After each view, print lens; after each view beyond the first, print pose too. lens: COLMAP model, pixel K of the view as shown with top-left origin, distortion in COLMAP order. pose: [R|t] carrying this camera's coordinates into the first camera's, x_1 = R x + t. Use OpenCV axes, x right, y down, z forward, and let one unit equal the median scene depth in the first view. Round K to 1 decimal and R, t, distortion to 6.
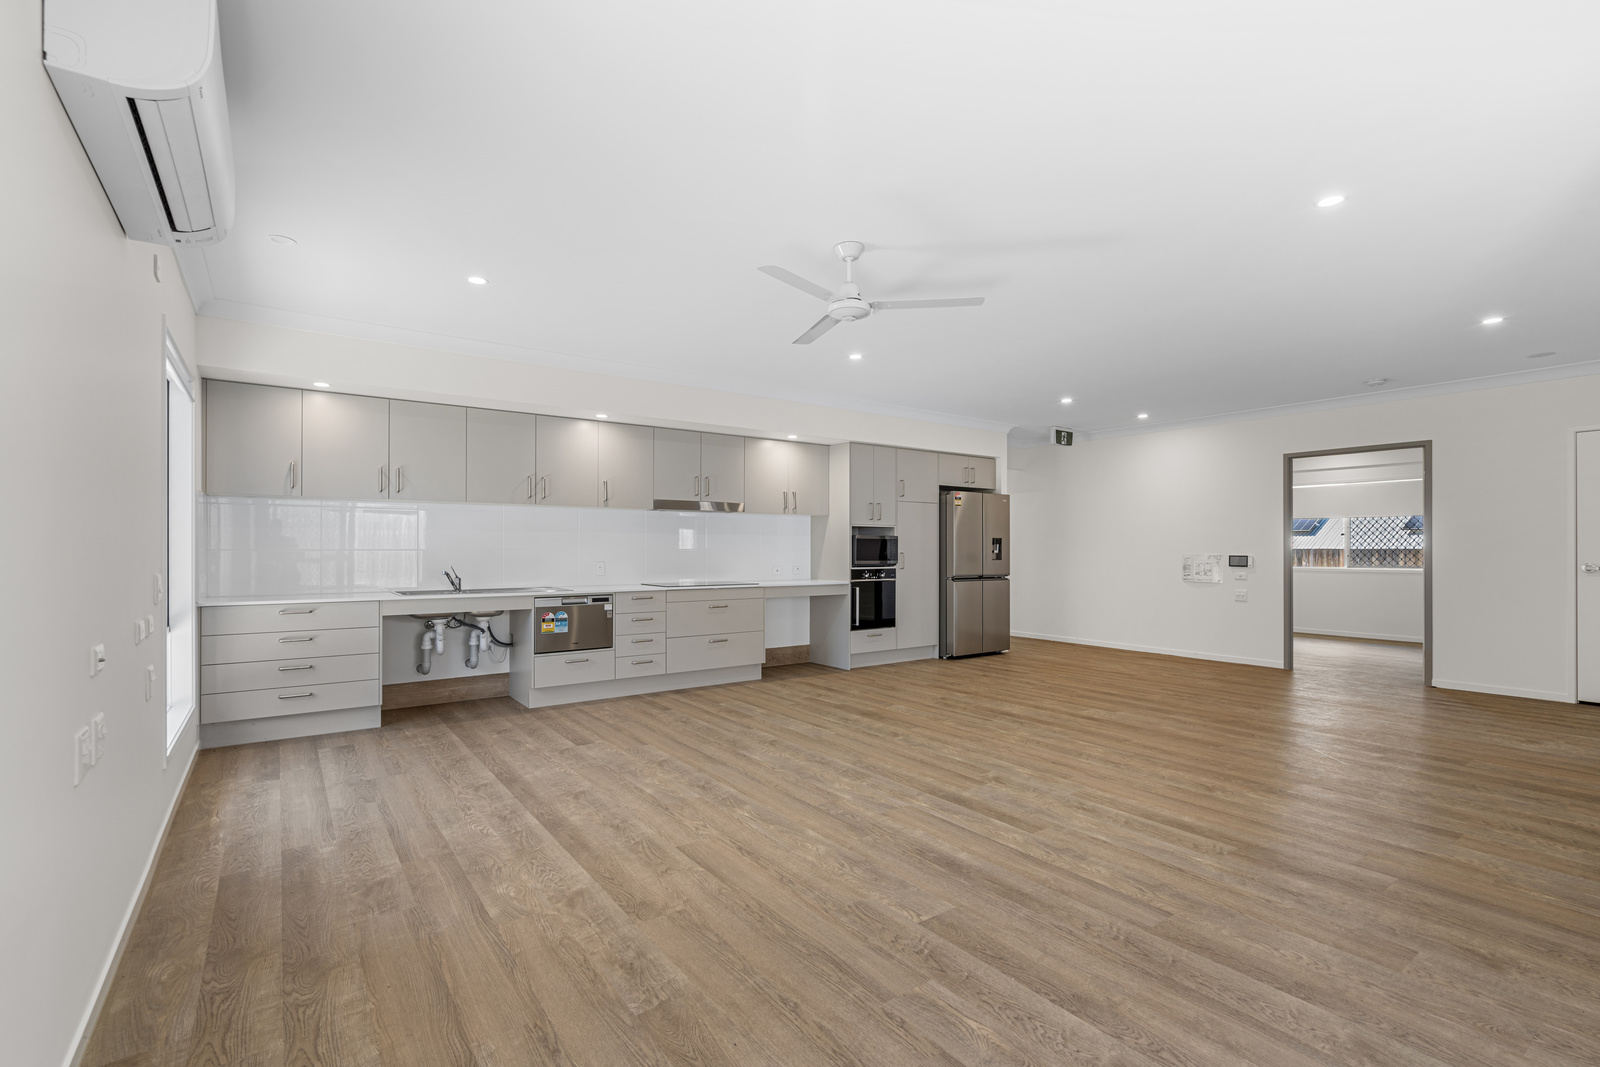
lens RADIAL K [[718.6, 0, 797.7], [0, 718.6, 546.4], [0, 0, 1]] dist [-0.001295, 0.001233]
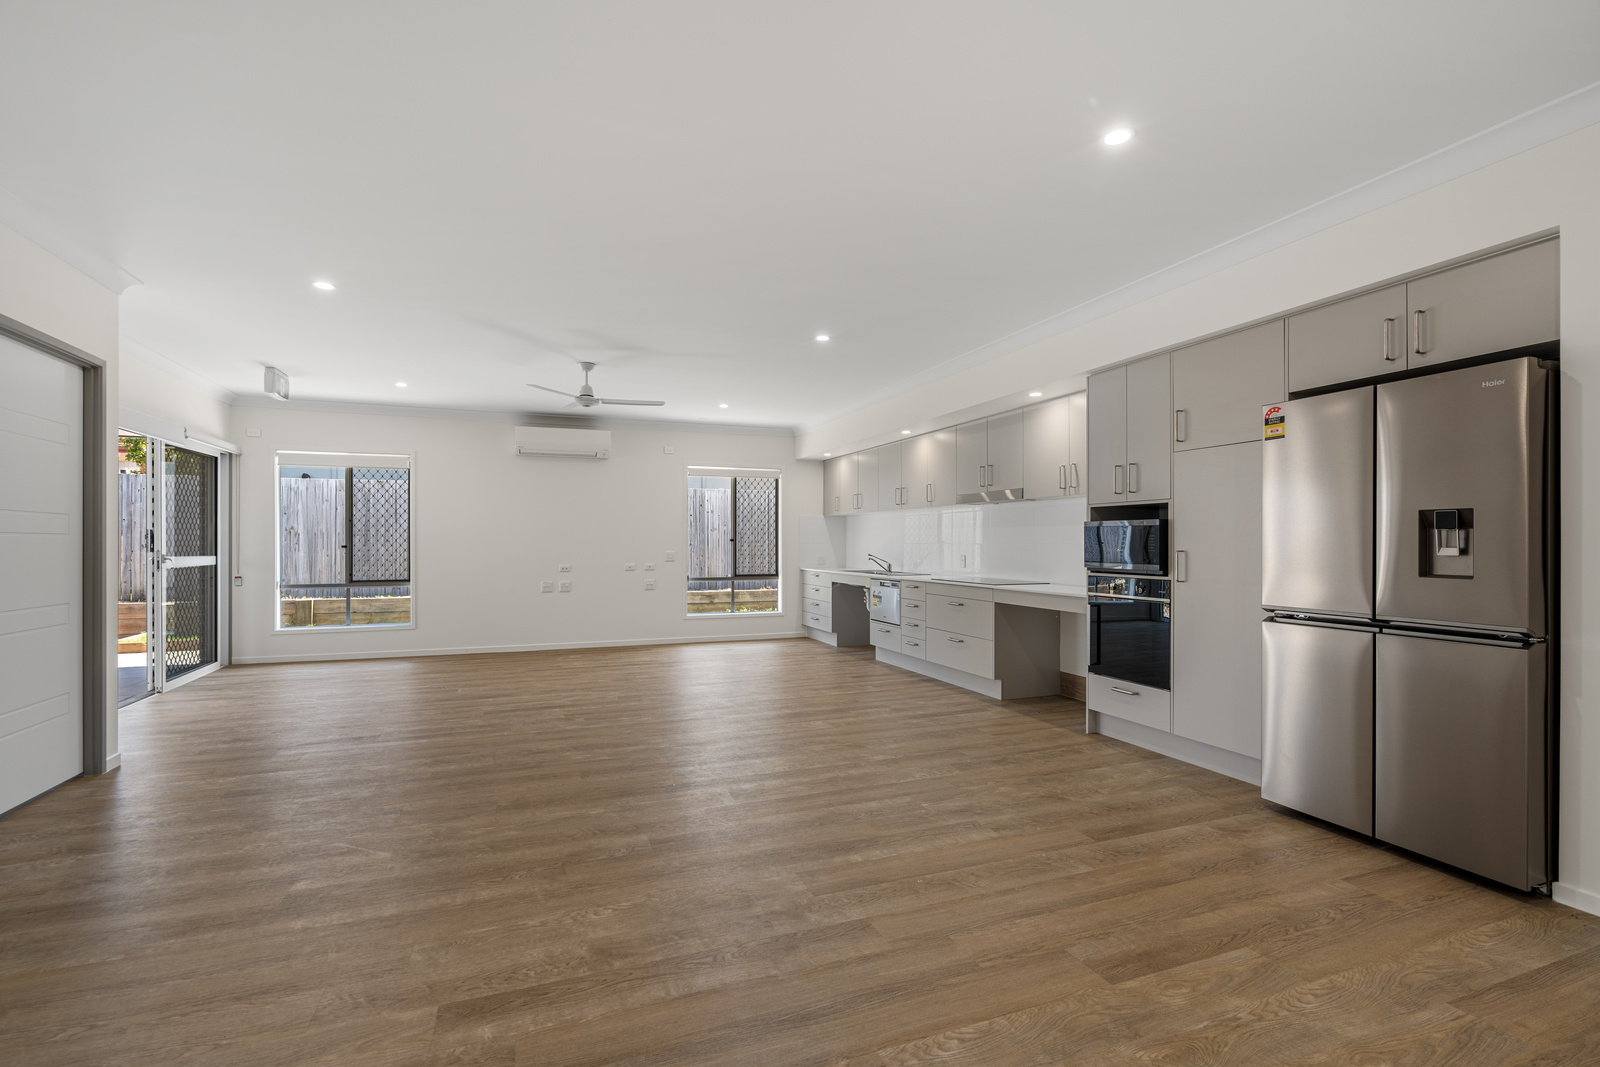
lens RADIAL K [[718.6, 0, 796.7], [0, 718.6, 543.5], [0, 0, 1]] dist [-0.001295, 0.001233]
pose [[-0.256686, 0.000395, -0.966495, 1.430408], [0.002817, 0.999996, -0.000340, 0.006363], [0.966491, -0.002810, -0.256686, 1.737473]]
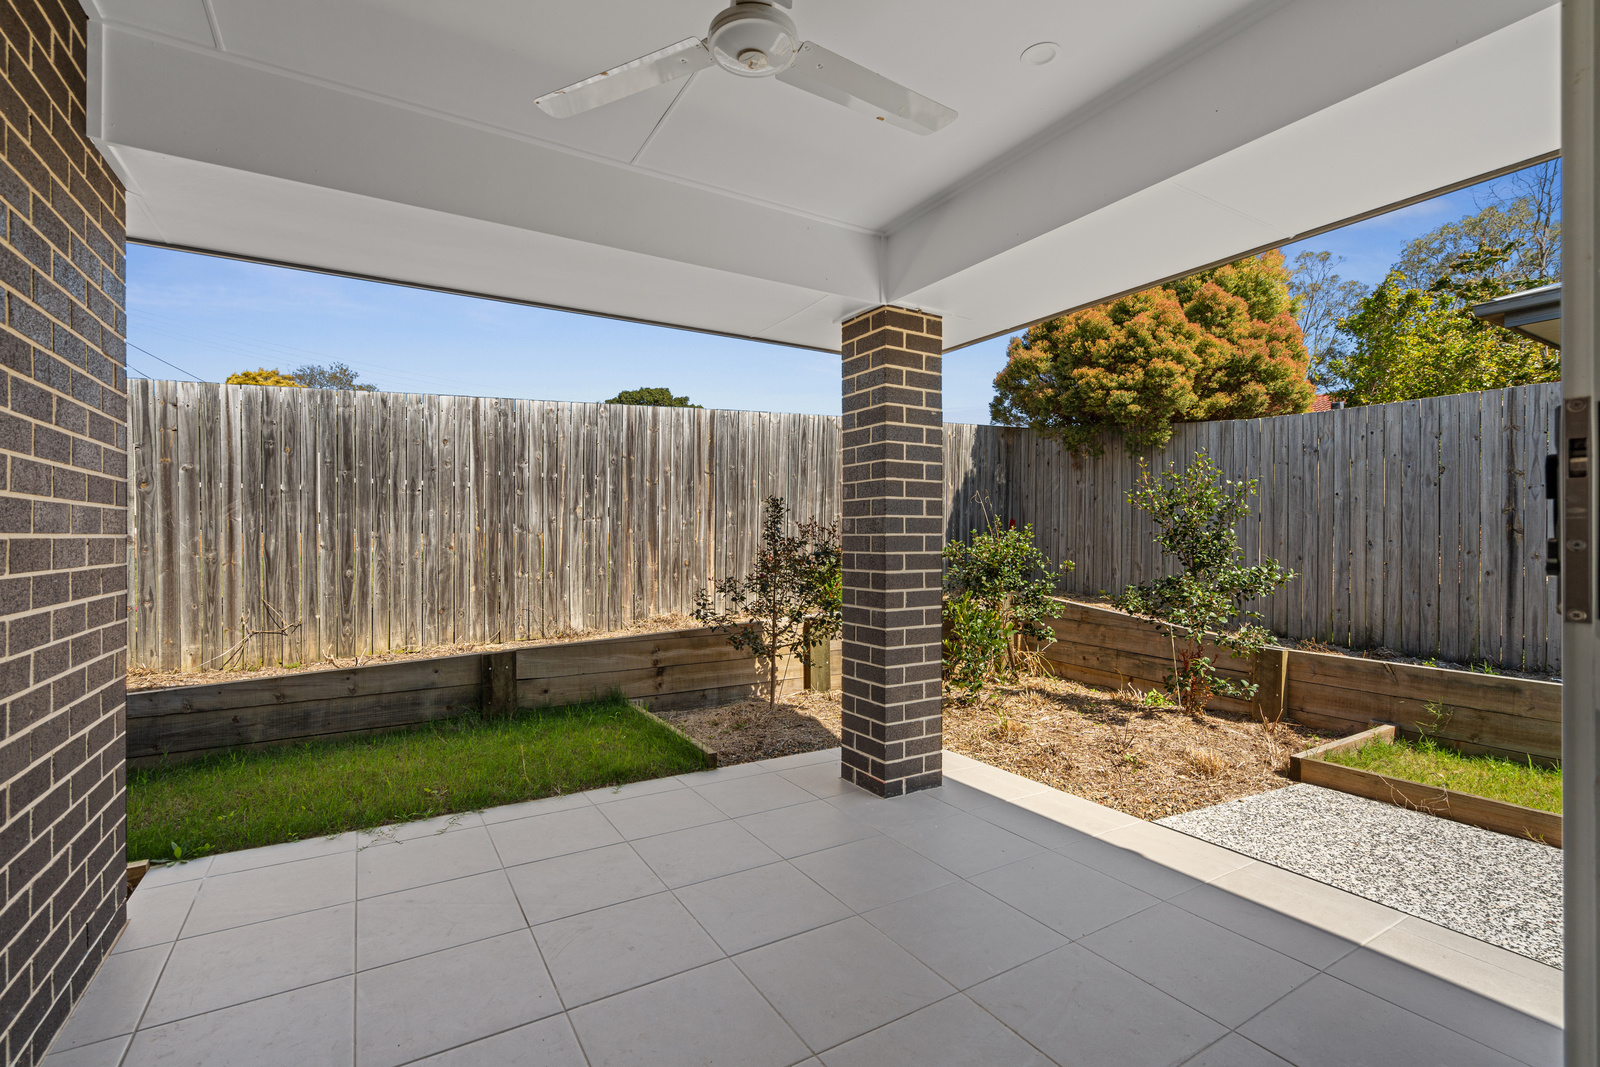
lens RADIAL K [[718.6, 0, 803.3], [0, 718.6, 534.8], [0, 0, 1]] dist [-0.001295, 0.001233]
pose [[-0.996274, 0.001816, 0.086228, 0.447581], [0.001198, 0.999973, -0.007210, 0.001001], [-0.086239, -0.007079, -0.996249, 0.184606]]
